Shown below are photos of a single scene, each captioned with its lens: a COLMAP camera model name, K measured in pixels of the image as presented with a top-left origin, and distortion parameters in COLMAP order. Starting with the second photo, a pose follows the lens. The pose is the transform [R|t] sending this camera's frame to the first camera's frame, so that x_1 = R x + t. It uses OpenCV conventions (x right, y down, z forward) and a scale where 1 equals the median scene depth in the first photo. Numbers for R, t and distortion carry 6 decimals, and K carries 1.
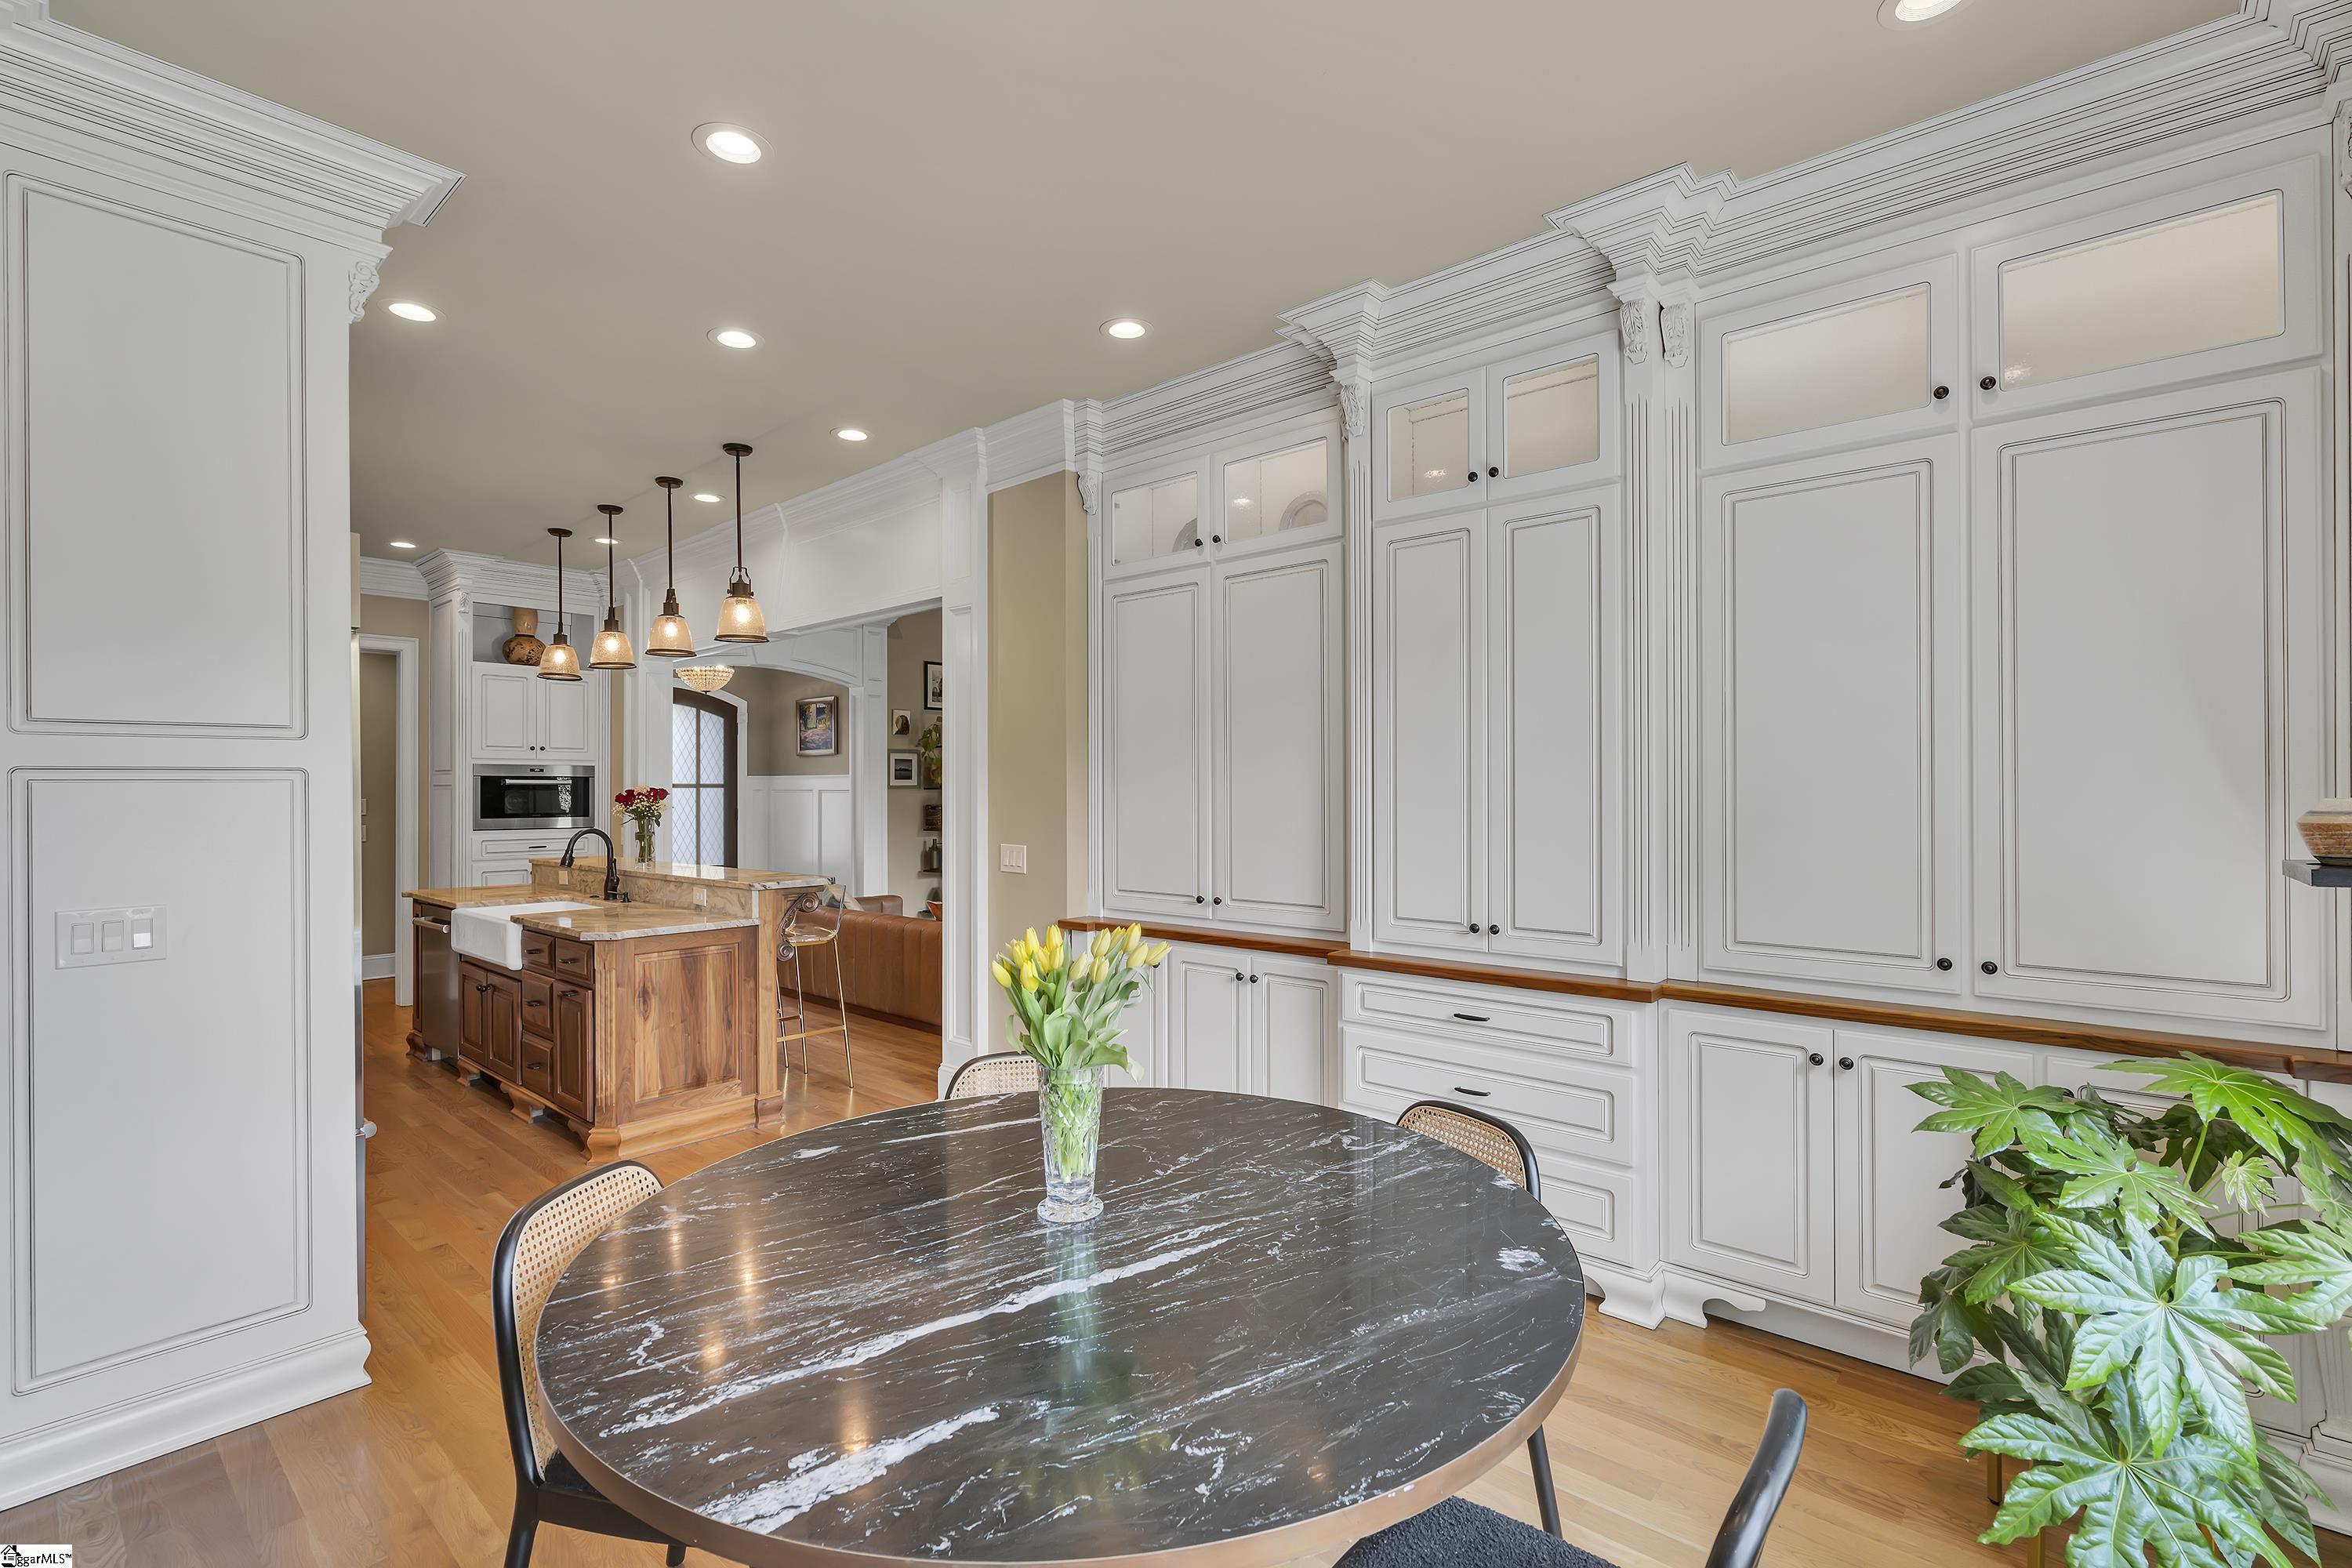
lens RADIAL K [[1047.4, 0, 1176.0], [0, 1047.4, 784.0], [0, 0, 1]] dist [-0.001385, -0.000053]
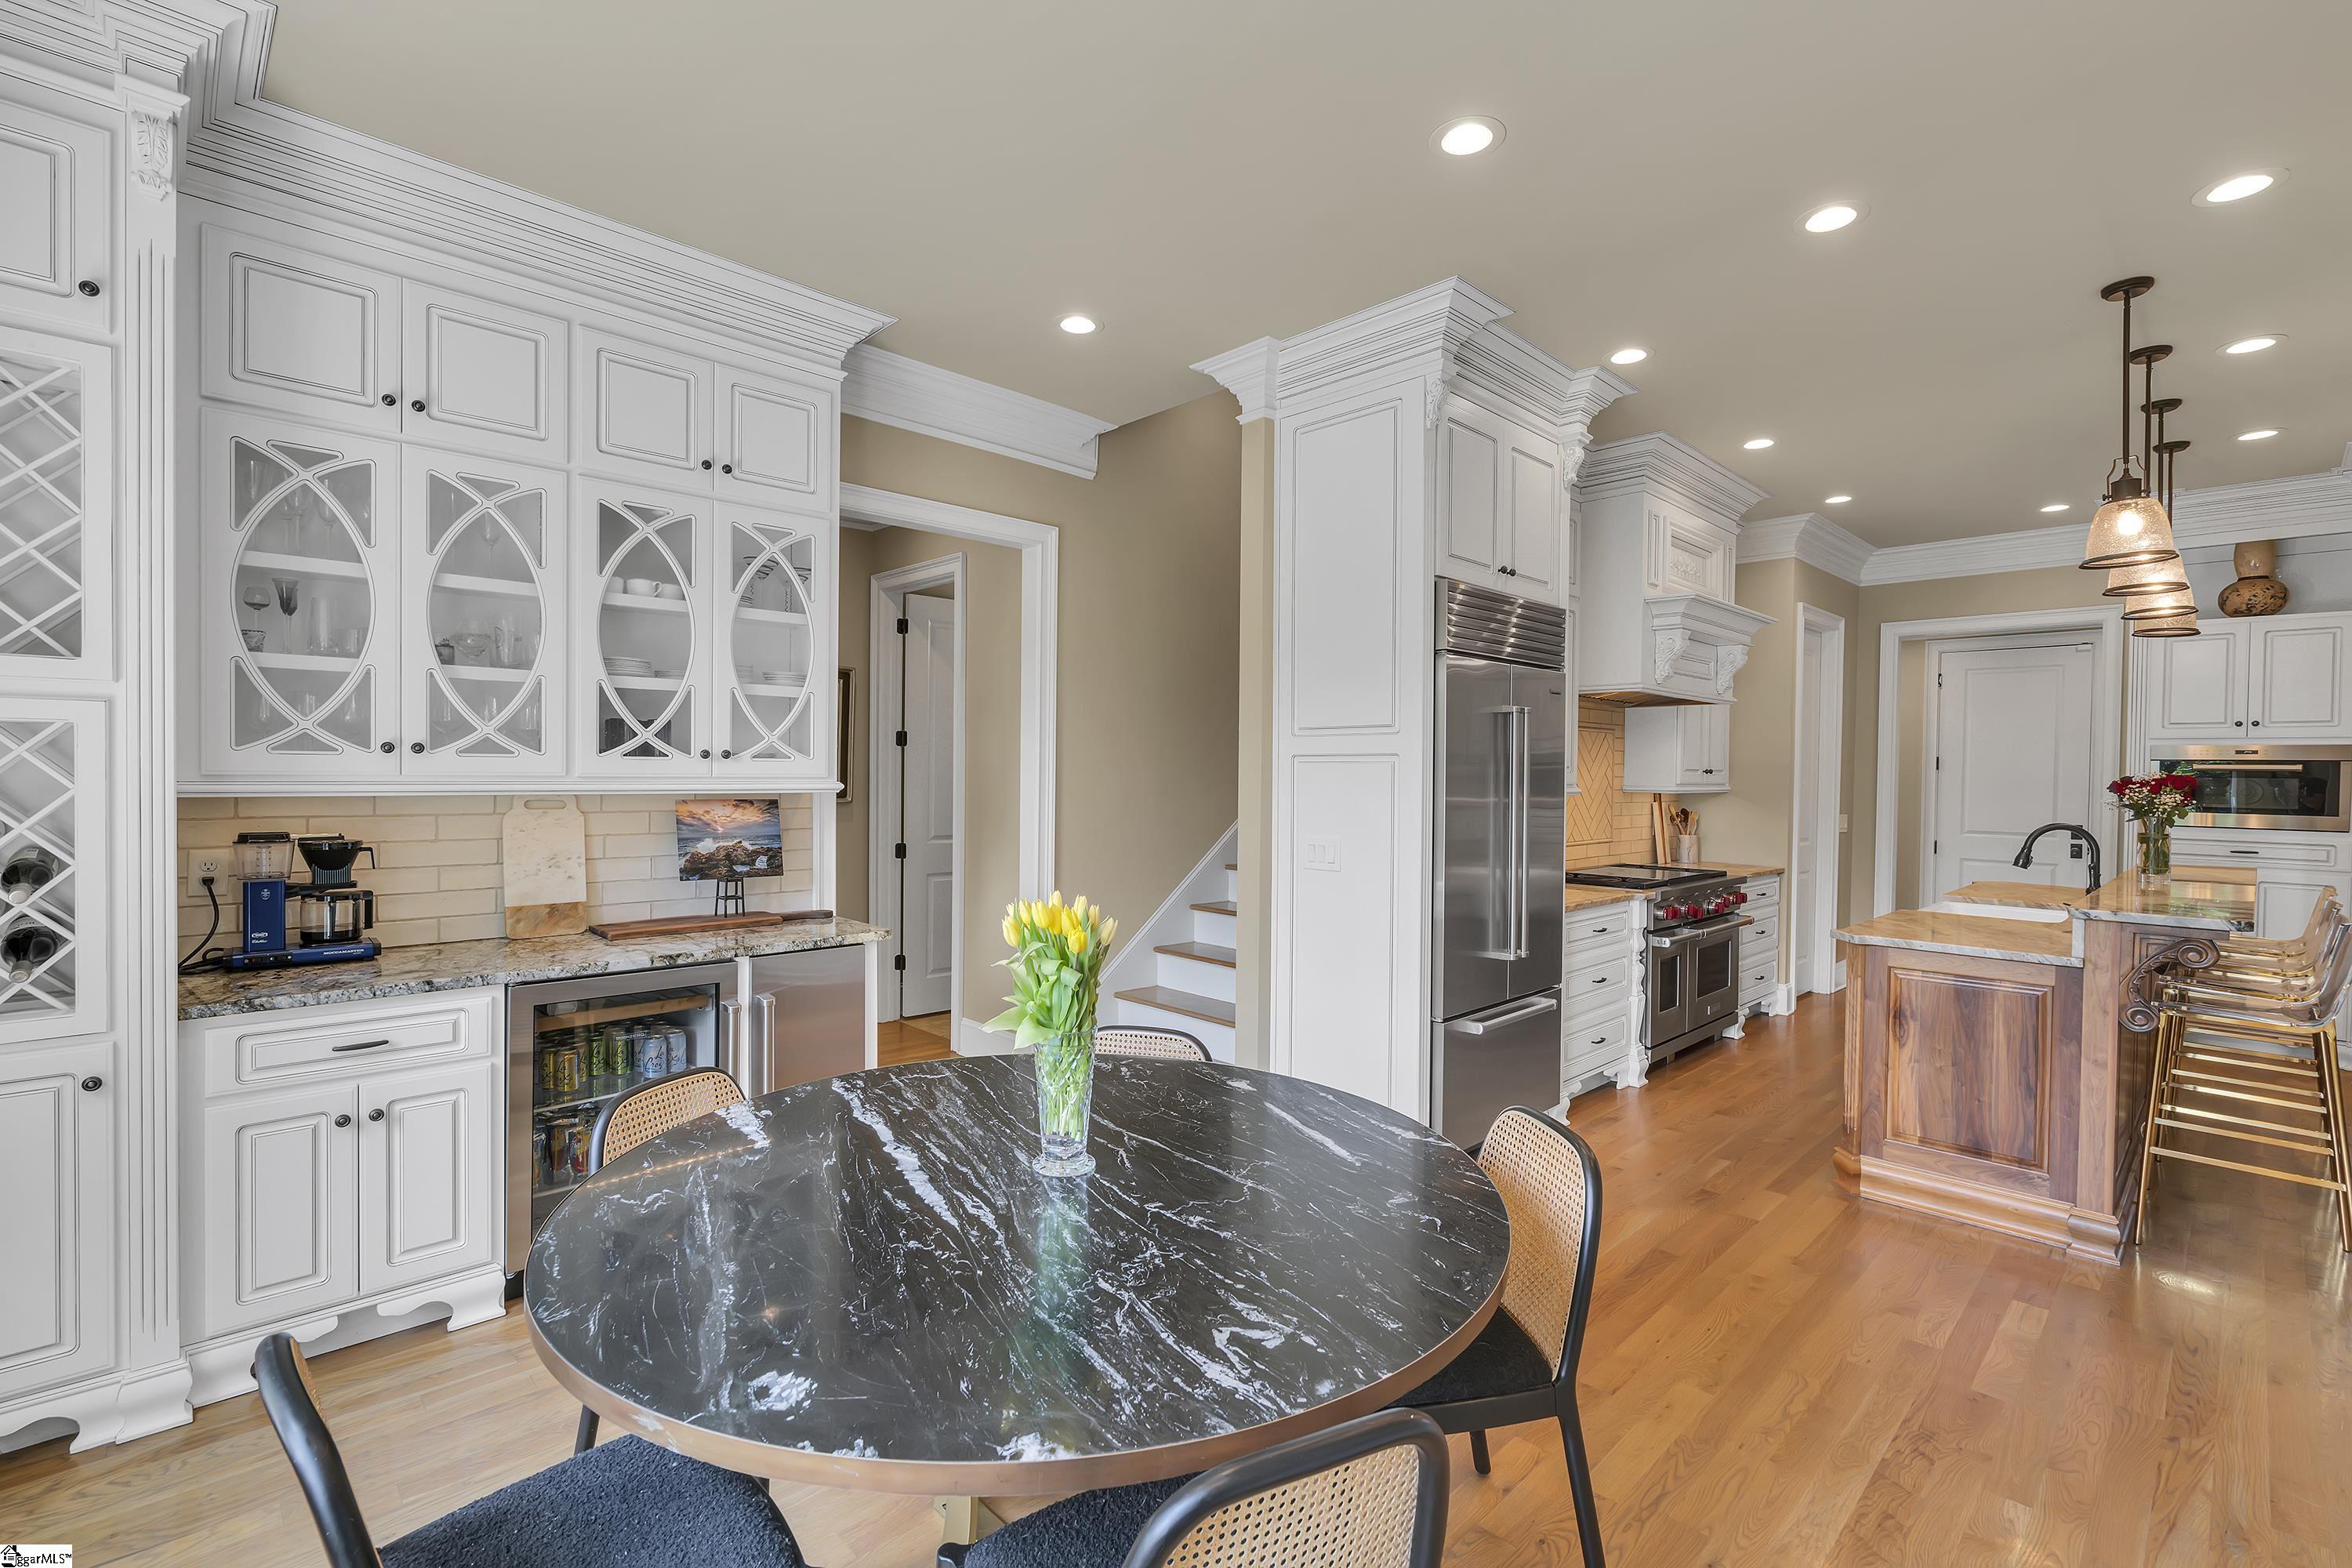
lens RADIAL K [[1047.4, 0, 1176.0], [0, 1047.4, 784.0], [0, 0, 1]] dist [-0.001385, -0.000053]
pose [[-0.086279, 0.013579, -0.996178, 0.815431], [-0.003319, 0.999898, 0.013917, 0.007902], [0.996265, 0.004507, -0.086225, 1.052284]]
